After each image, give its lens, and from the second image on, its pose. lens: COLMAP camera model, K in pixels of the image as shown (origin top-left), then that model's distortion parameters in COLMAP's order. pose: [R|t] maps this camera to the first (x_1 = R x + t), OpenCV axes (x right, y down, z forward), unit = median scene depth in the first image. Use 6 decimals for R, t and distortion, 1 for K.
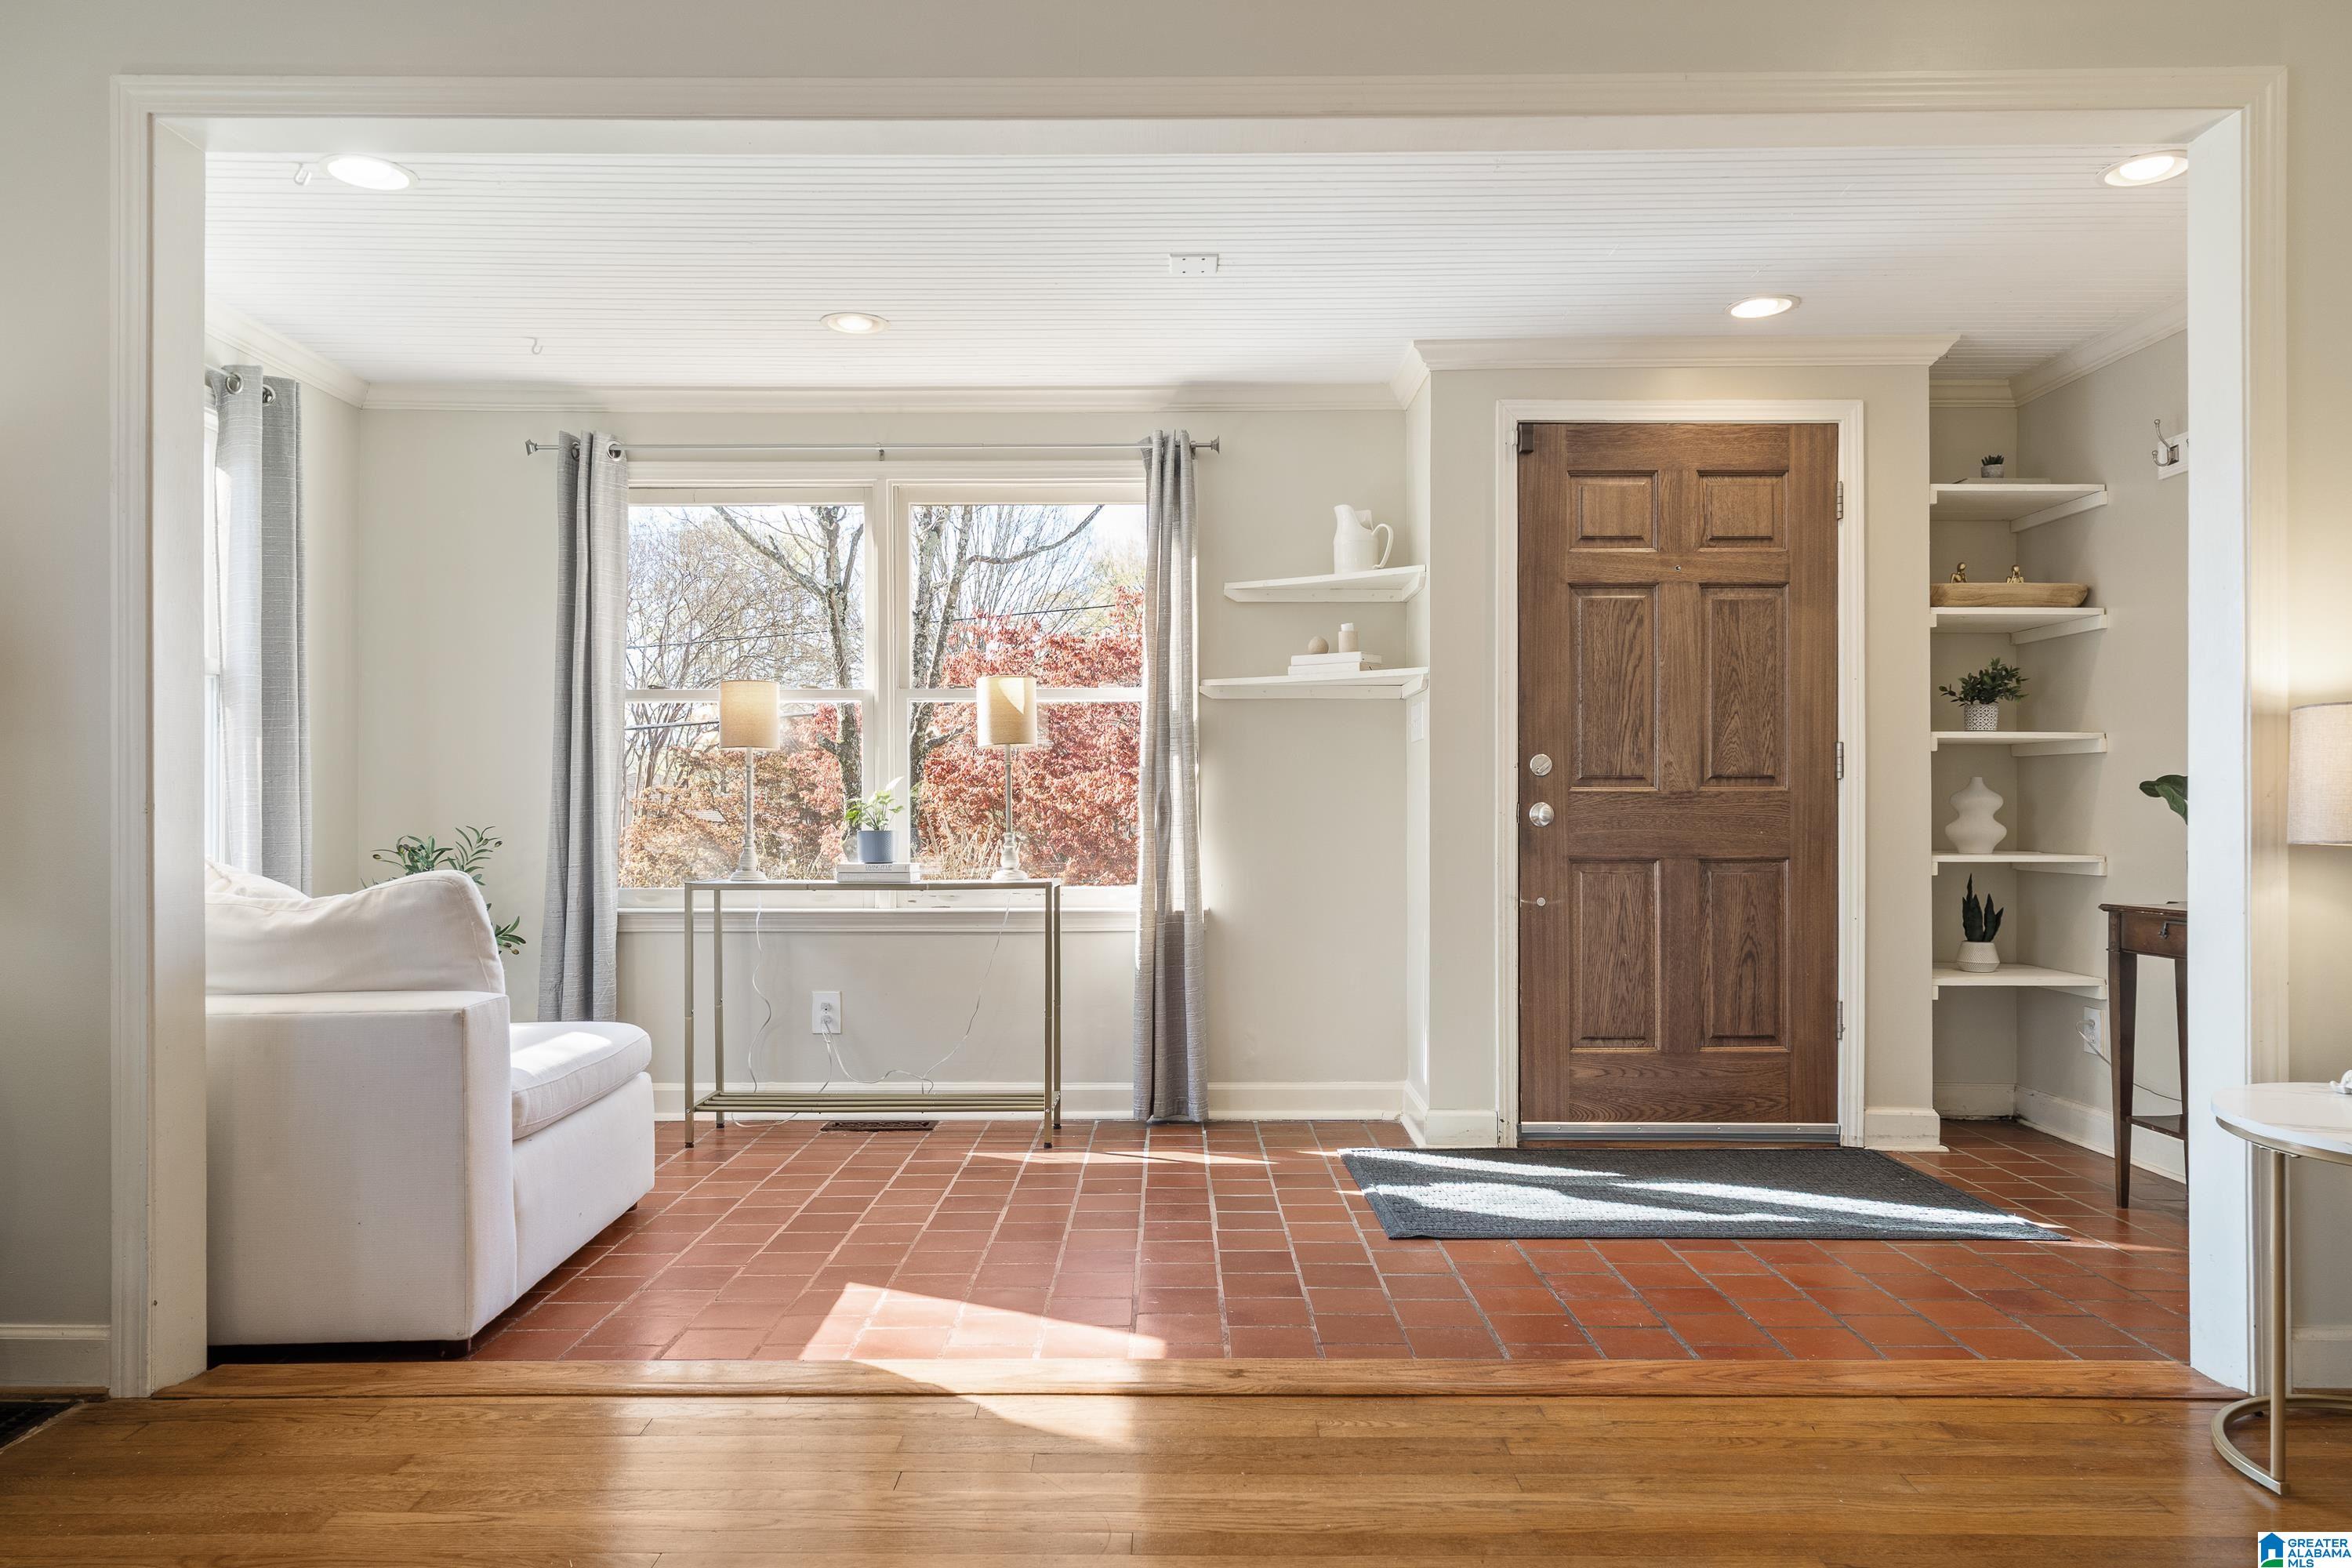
lens RADIAL K [[1530.5, 0, 1177.8], [0, 1530.5, 794.7], [0, 0, 1]] dist [0.002256, 0.003318]
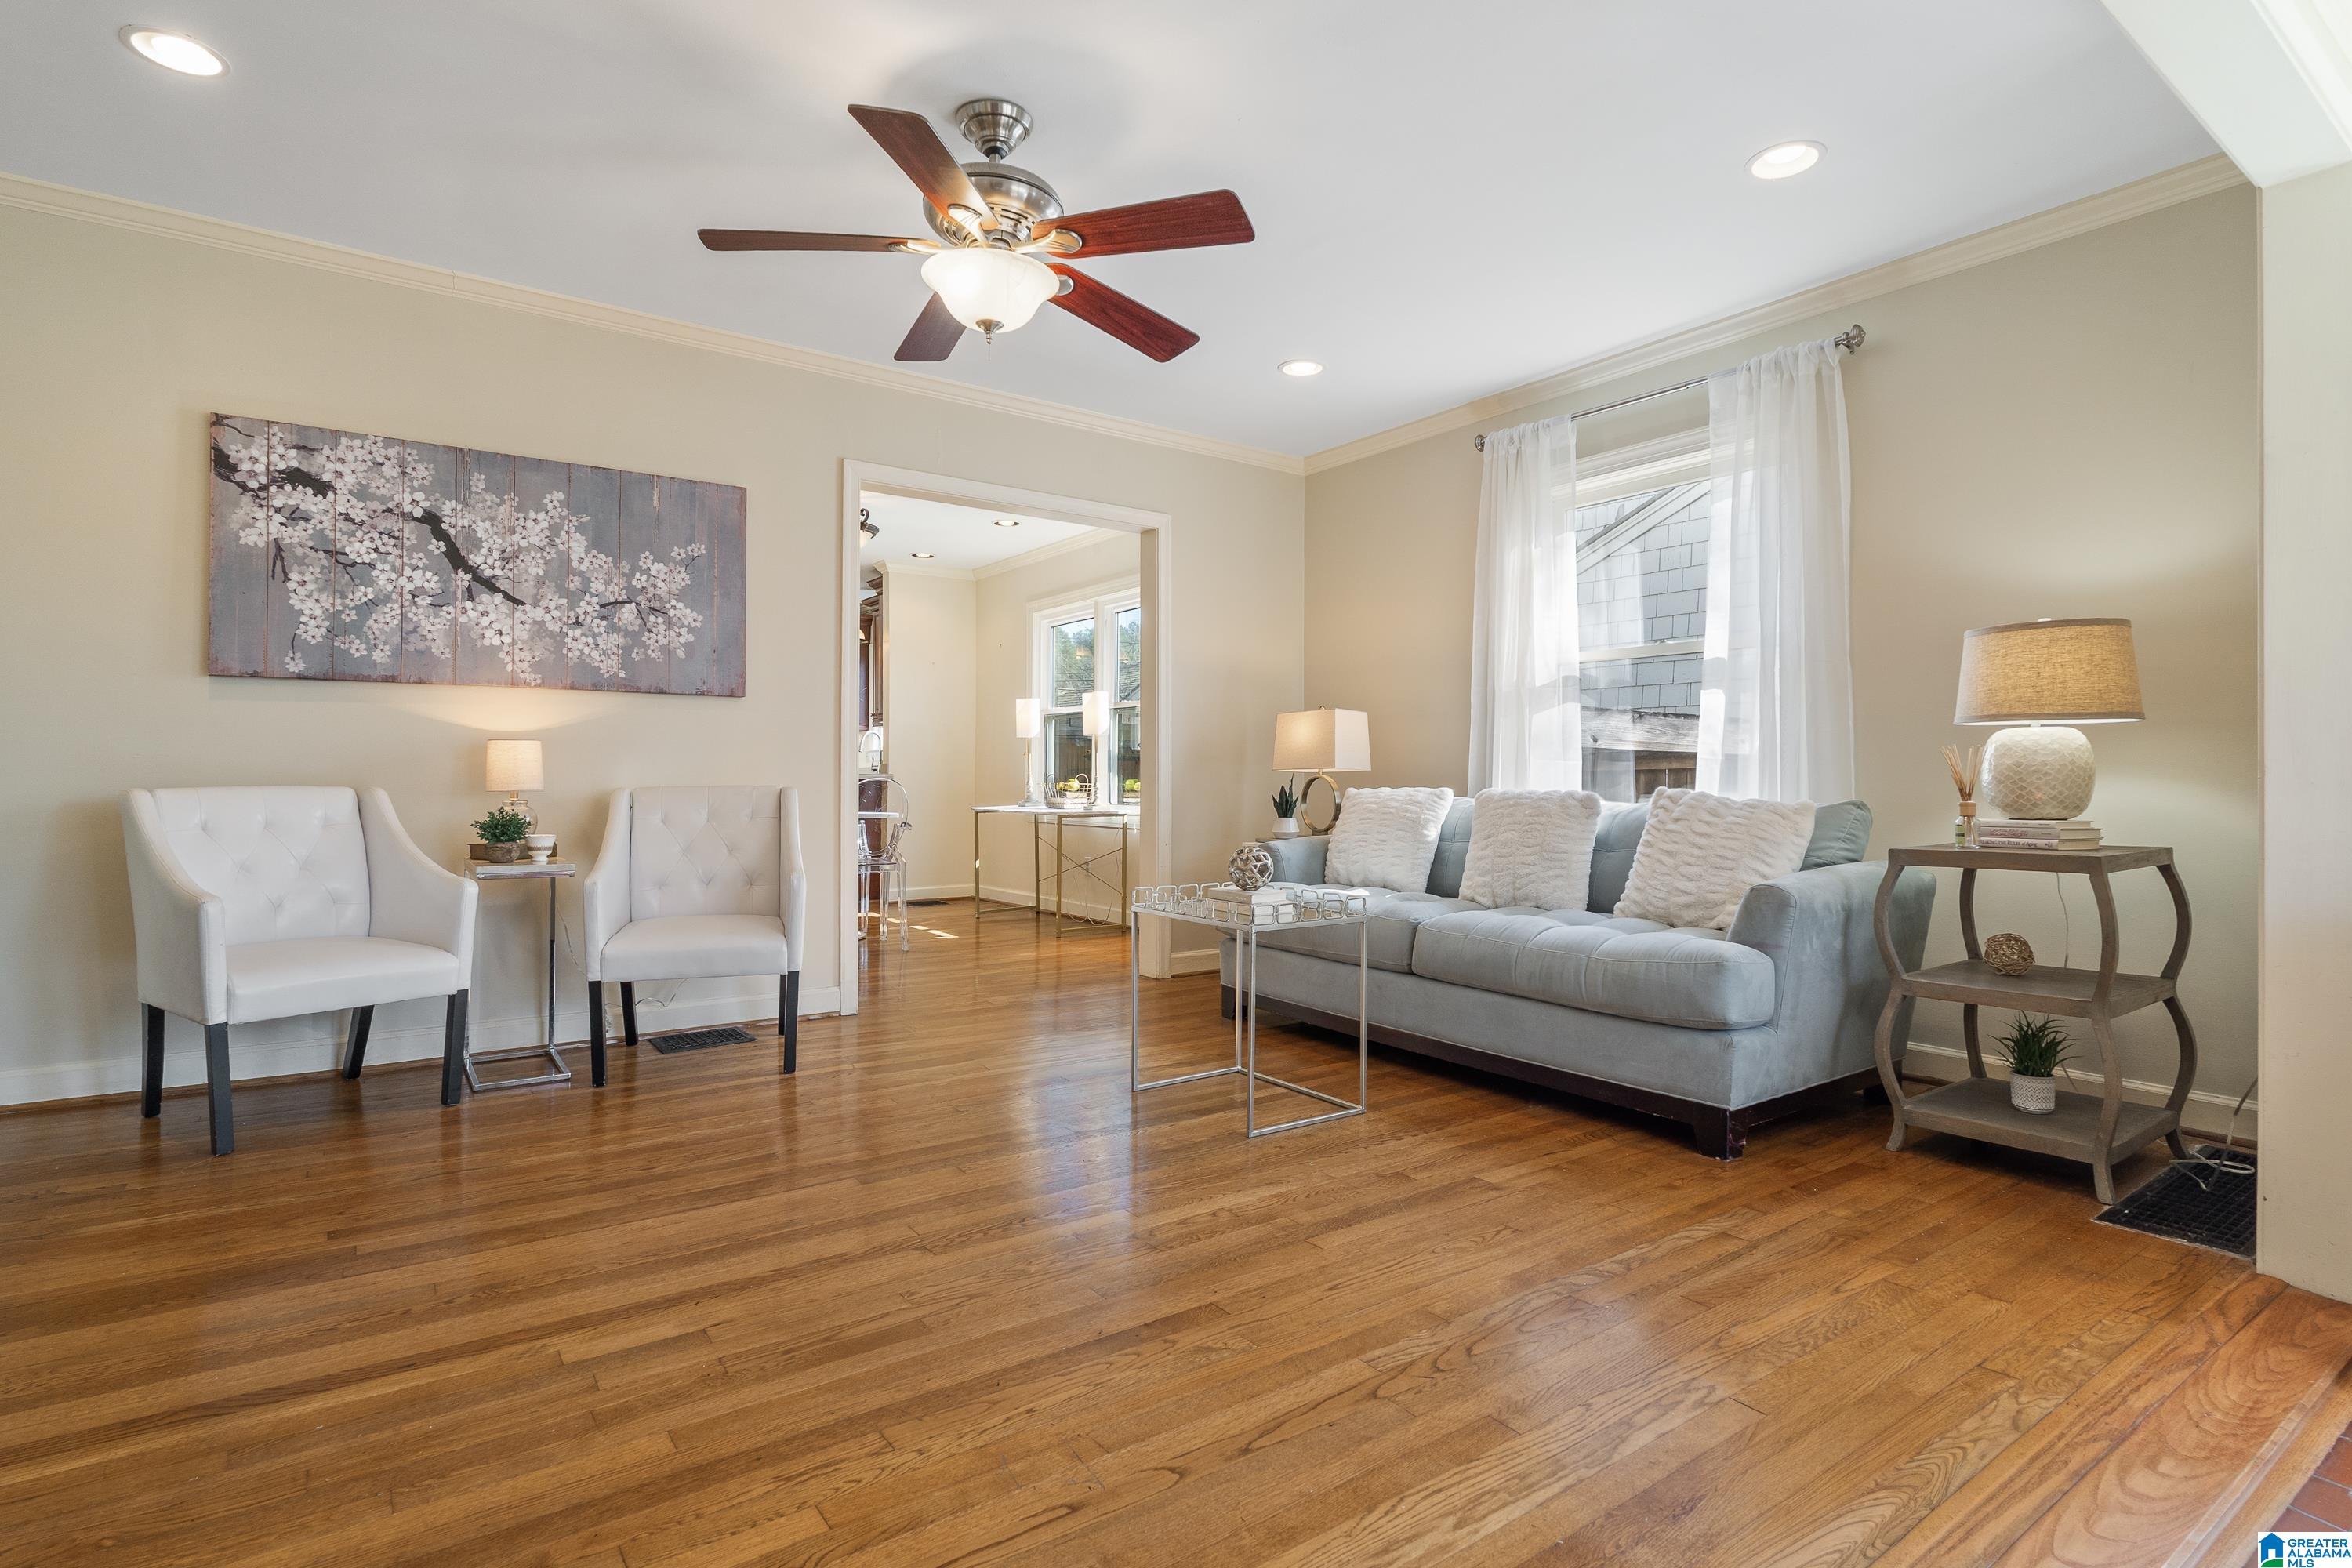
lens RADIAL K [[1164.0, 0, 1169.5], [0, 1164.0, 775.3], [0, 0, 1]] dist [-0.003175, -0.002483]
pose [[-0.820957, -0.008002, -0.570935, 0.287190], [-0.001811, 0.999933, -0.011410, 0.011409], [0.570988, -0.008333, -0.820916, 0.682508]]
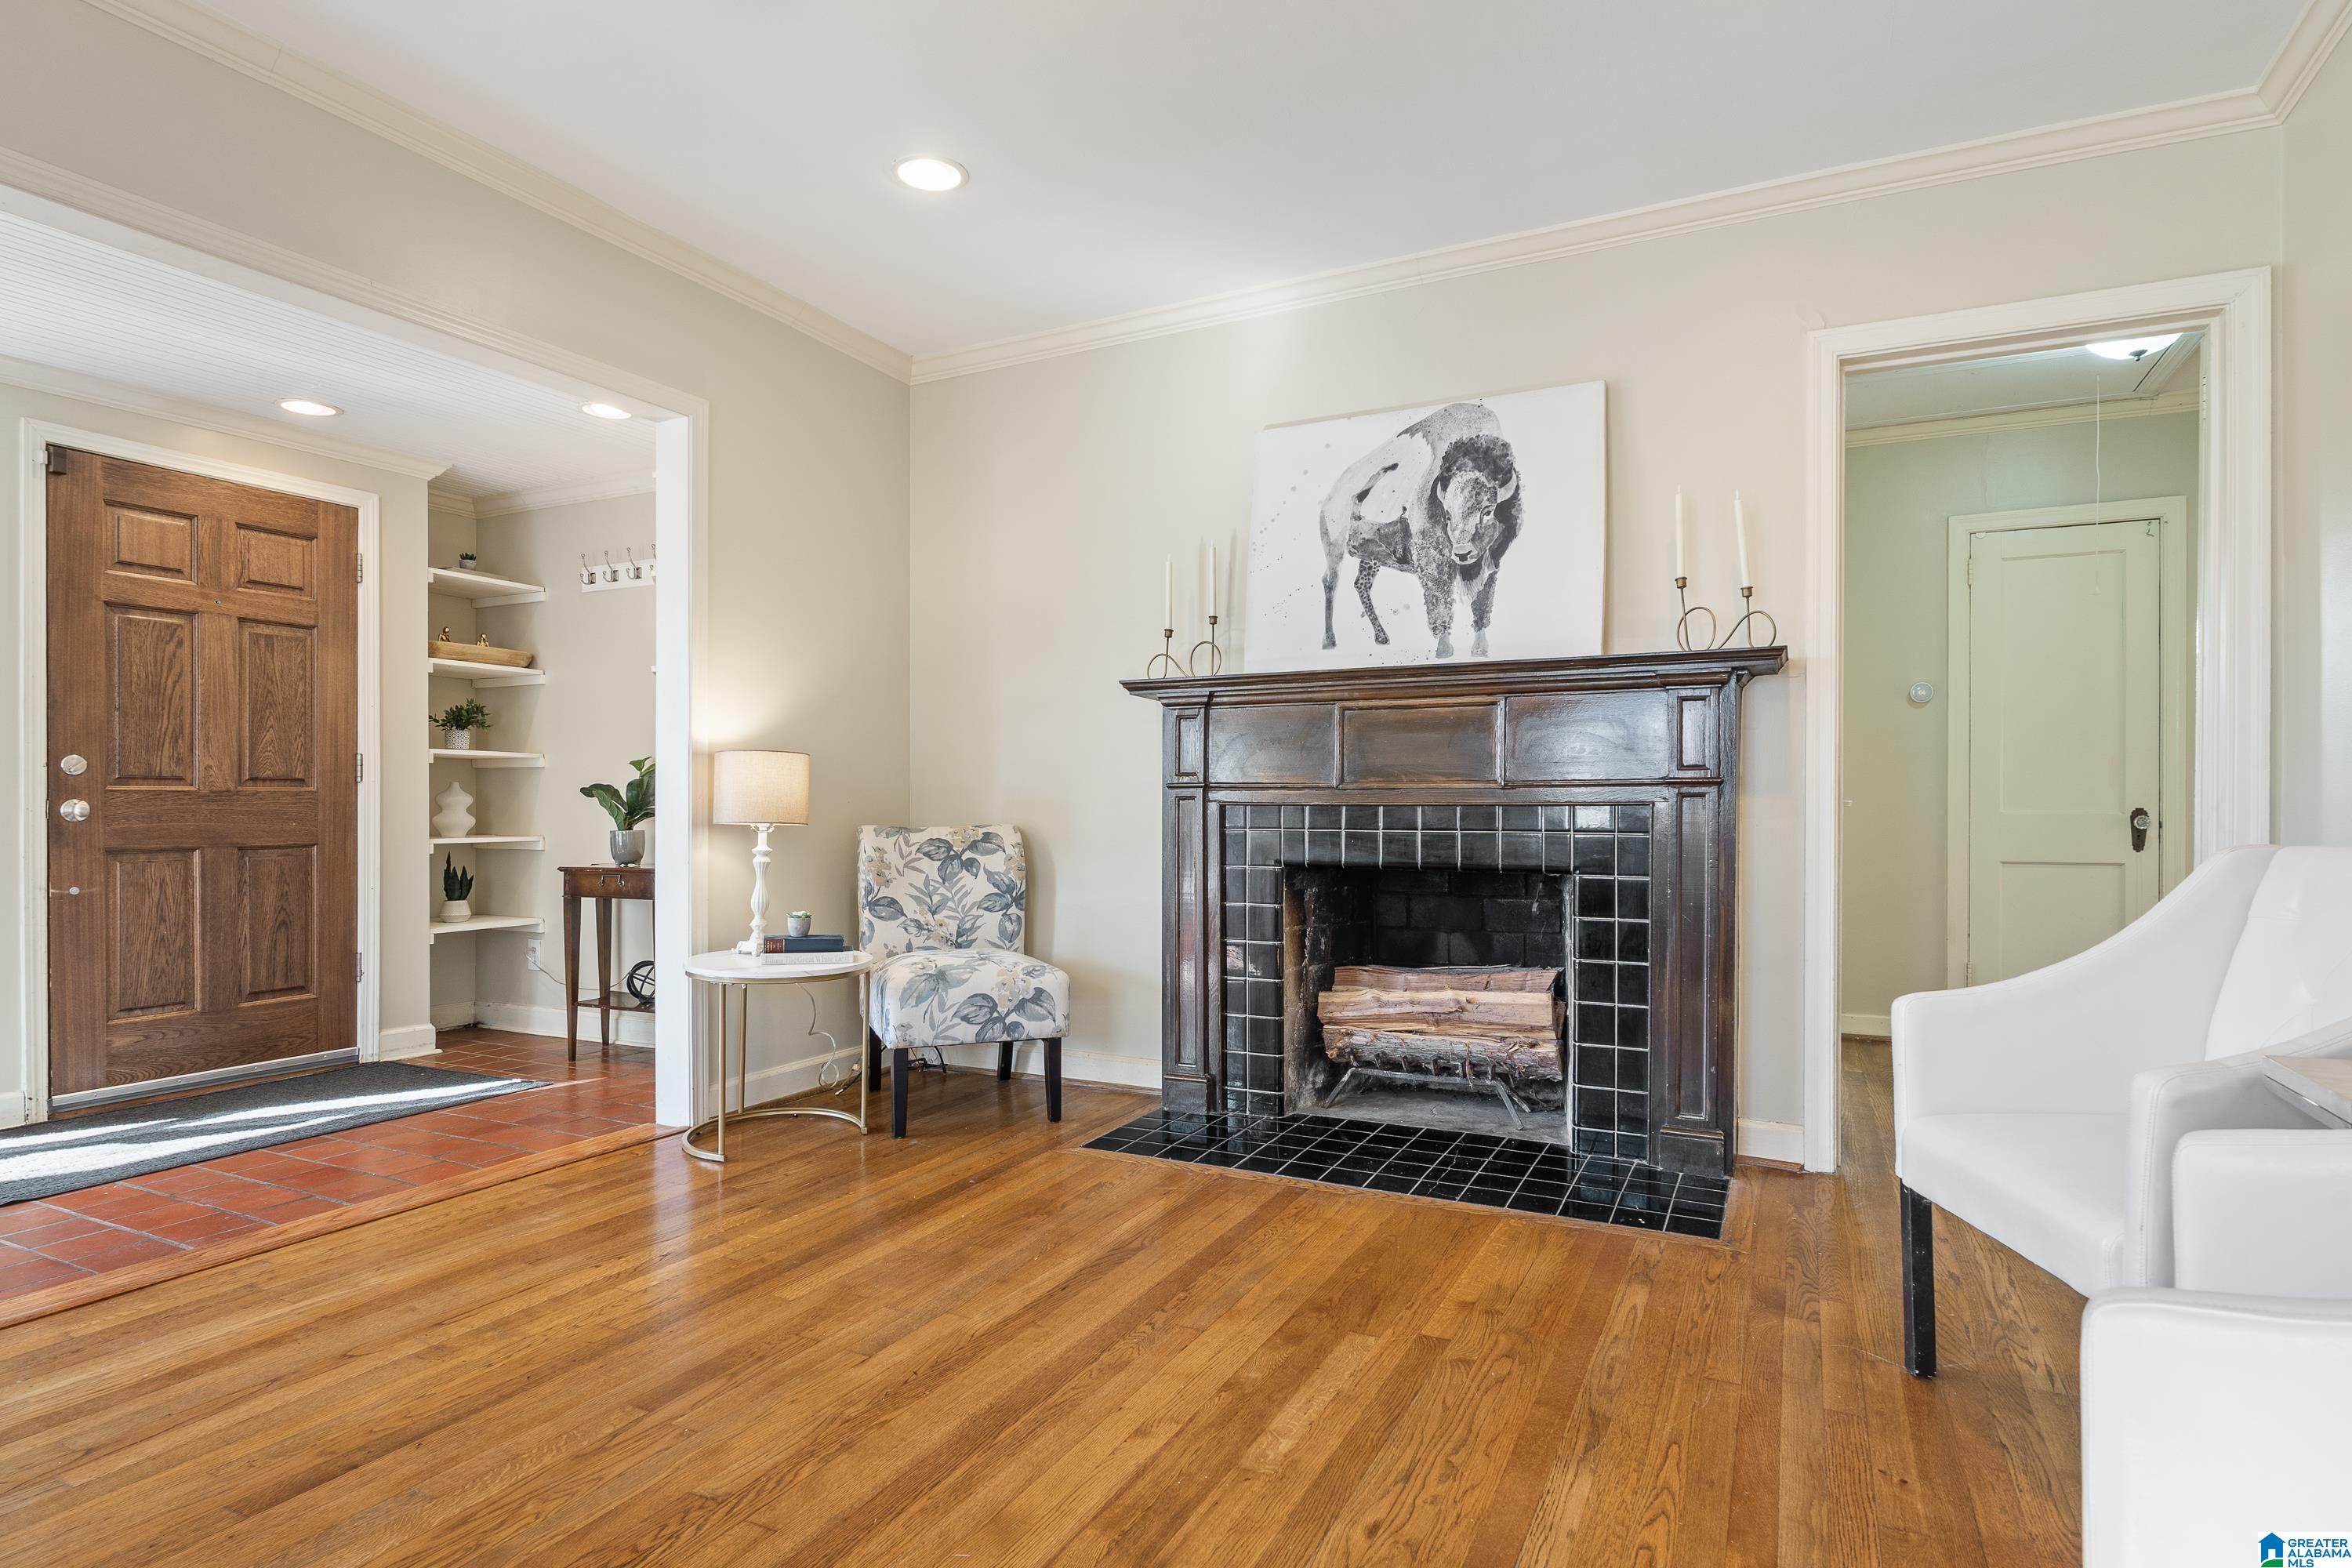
lens RADIAL K [[1232.1, 0, 1180.5], [0, 1232.1, 809.7], [0, 0, 1]] dist [-0.006994, 0.002959]
pose [[0.448914, -0.003714, 0.893567, -0.188027], [-0.007657, 0.999939, 0.008002, -0.000674], [-0.893542, -0.010434, 0.448858, -0.092692]]
